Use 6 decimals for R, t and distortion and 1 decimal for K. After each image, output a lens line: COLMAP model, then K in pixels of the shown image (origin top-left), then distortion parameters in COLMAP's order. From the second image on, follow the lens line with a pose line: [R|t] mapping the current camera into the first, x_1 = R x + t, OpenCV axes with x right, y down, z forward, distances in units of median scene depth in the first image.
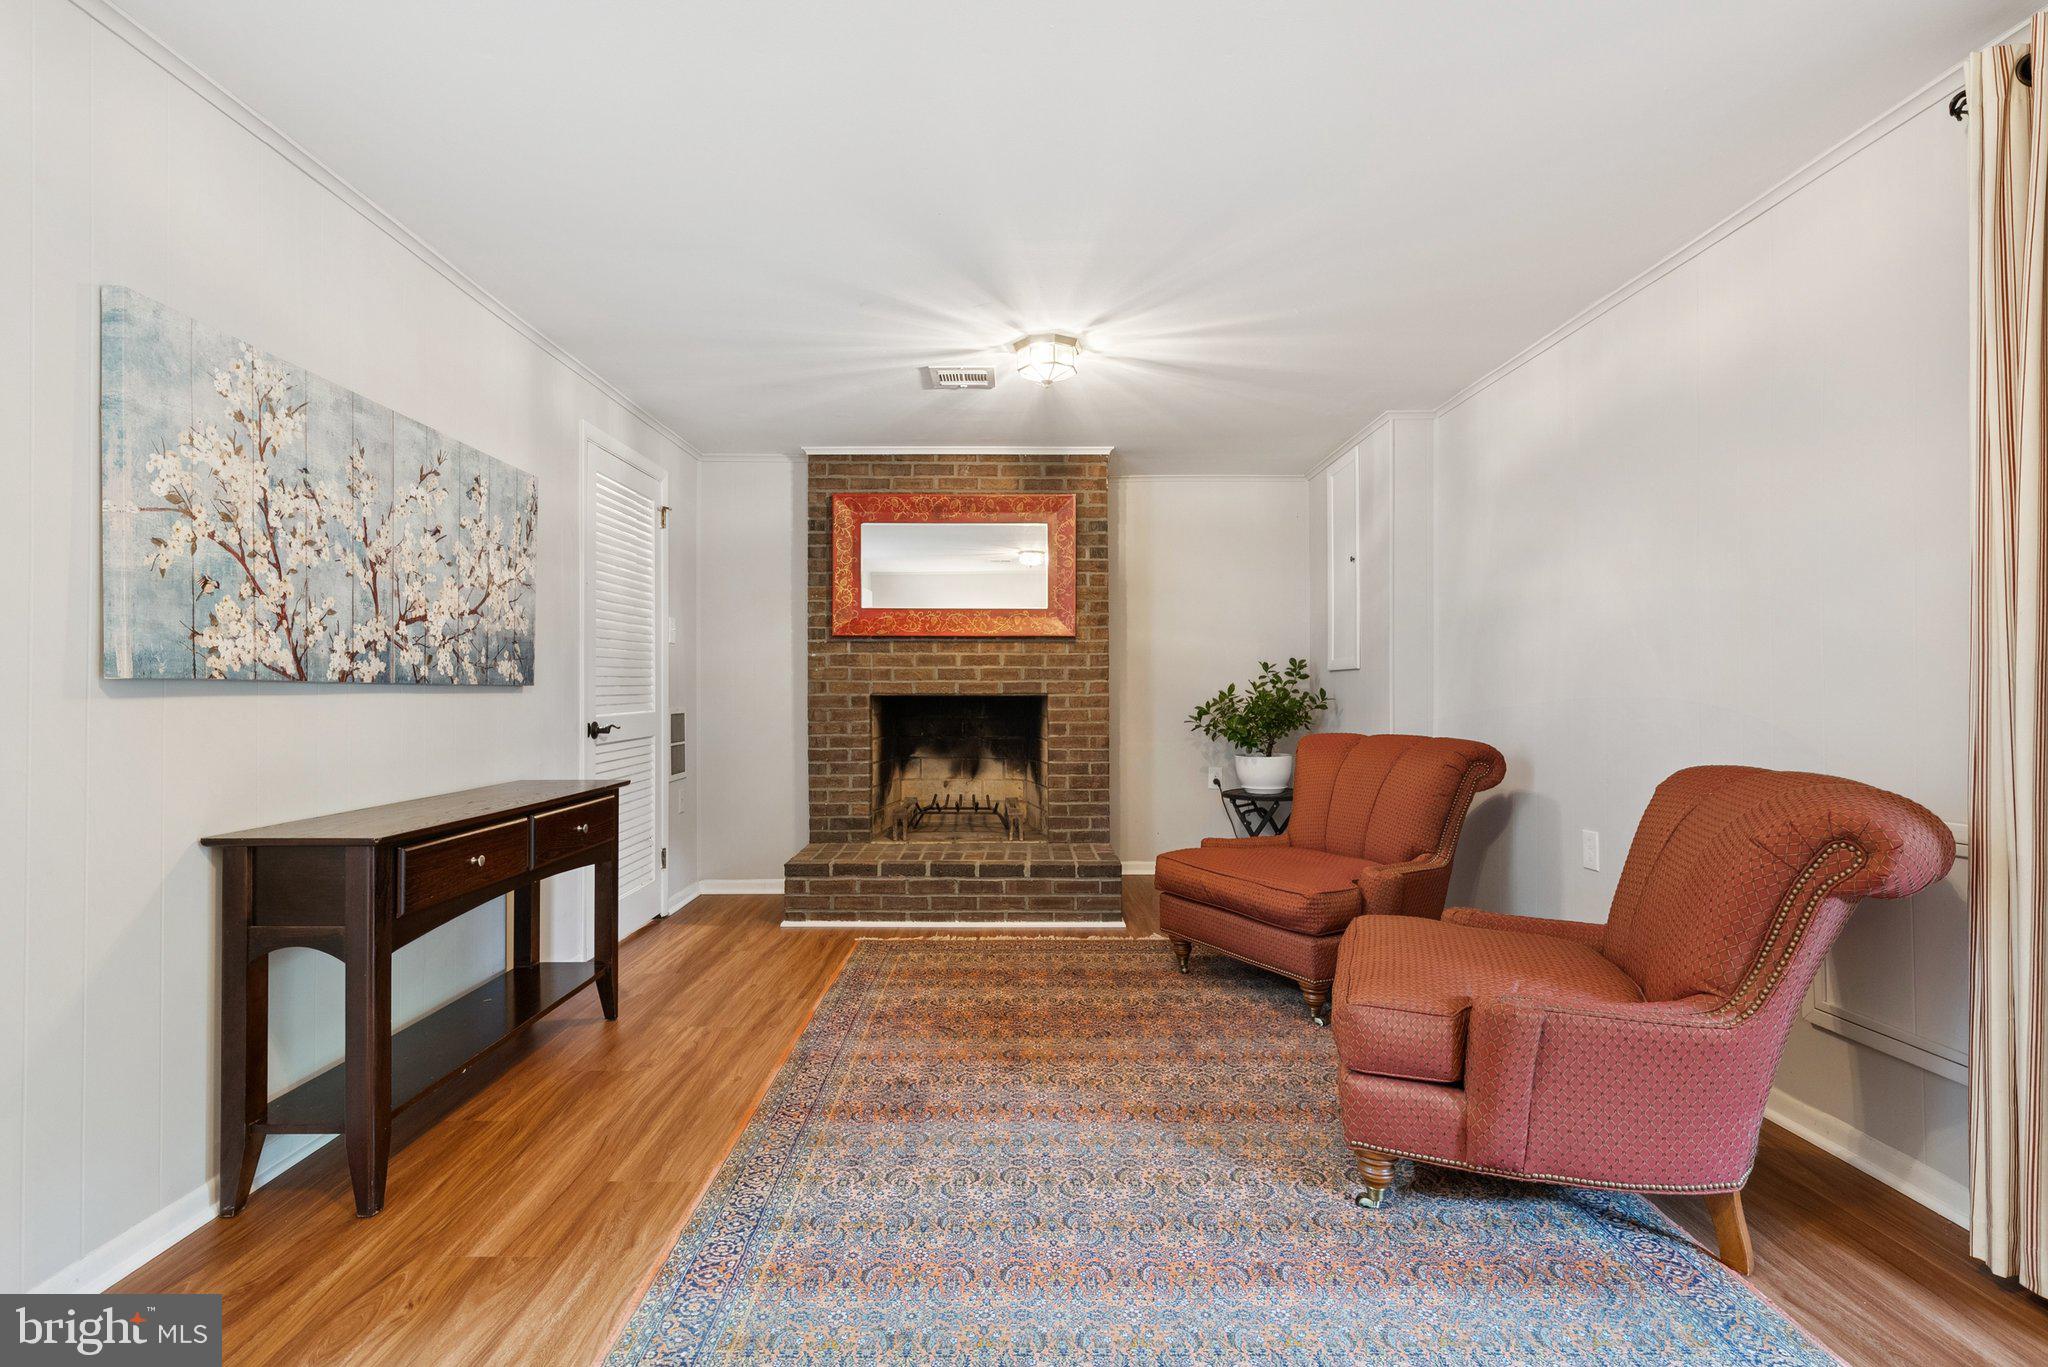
lens RADIAL K [[954.4, 0, 1016.5], [0, 954.4, 684.3], [0, 0, 1]] dist [-0.000957, -0.000275]
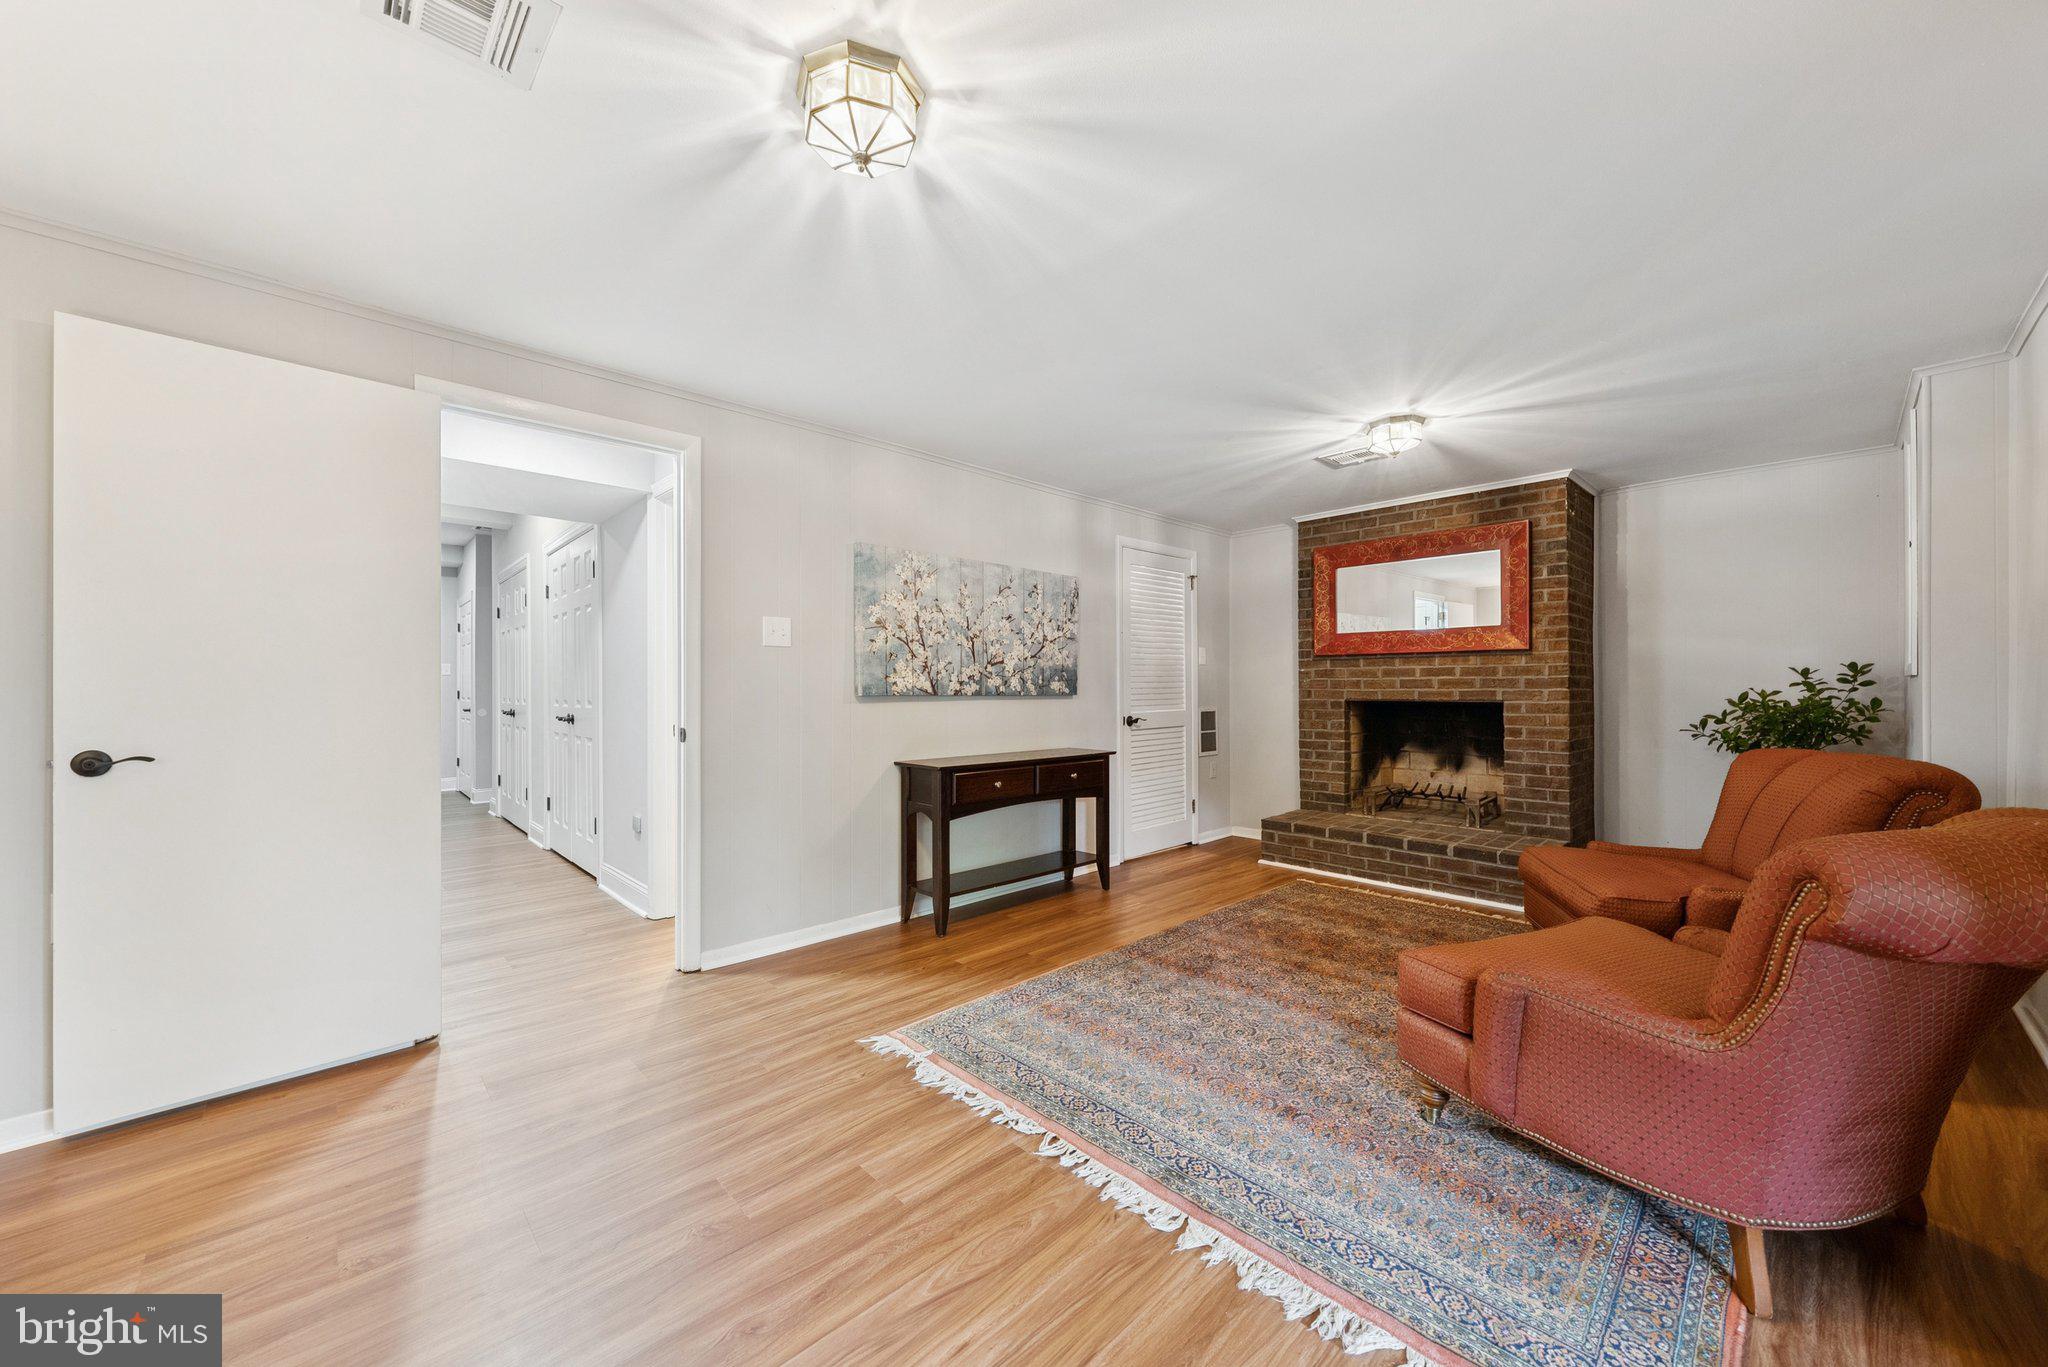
lens RADIAL K [[754.1, 0, 1015.0], [0, 754.1, 691.2], [0, 0, 1]] dist [-0.001336, -0.000236]
pose [[0.682085, 0.001506, -0.731271, 0.504757], [0.005463, 0.999959, 0.007154, -0.018736], [0.731252, -0.008875, 0.682050, -0.046278]]
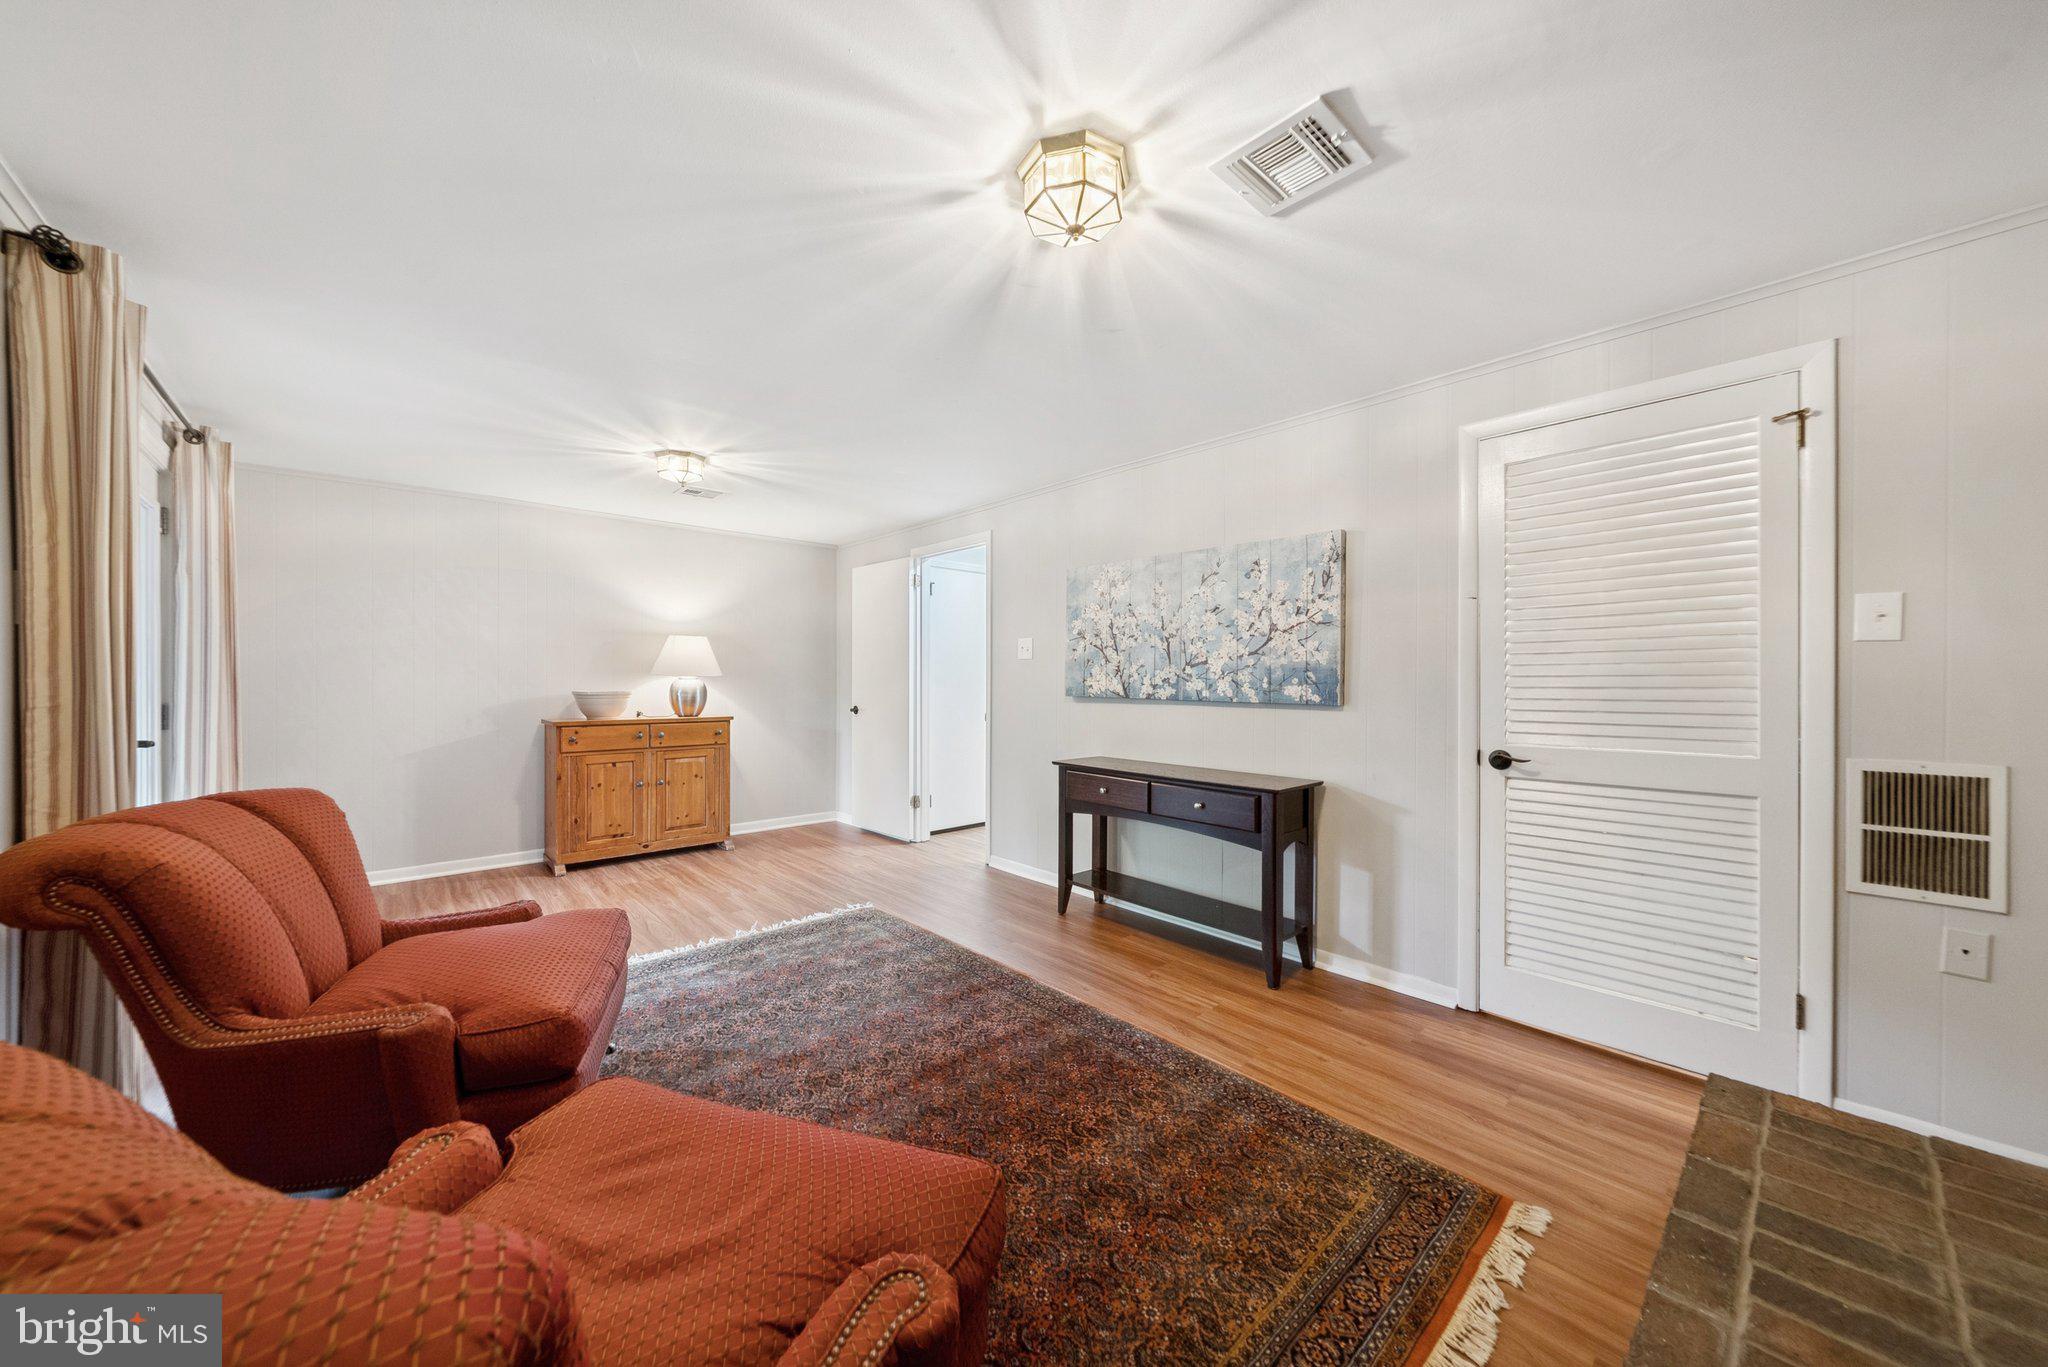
lens RADIAL K [[715.0, 0, 1013.9], [0, 715.0, 686.0], [0, 0, 1]] dist [-0.000468, -0.000019]
pose [[-0.748919, 0.002212, -0.662657, 0.446295], [-0.001147, 0.999989, 0.004634, -0.030599], [0.662660, 0.004230, -0.748908, 1.604993]]
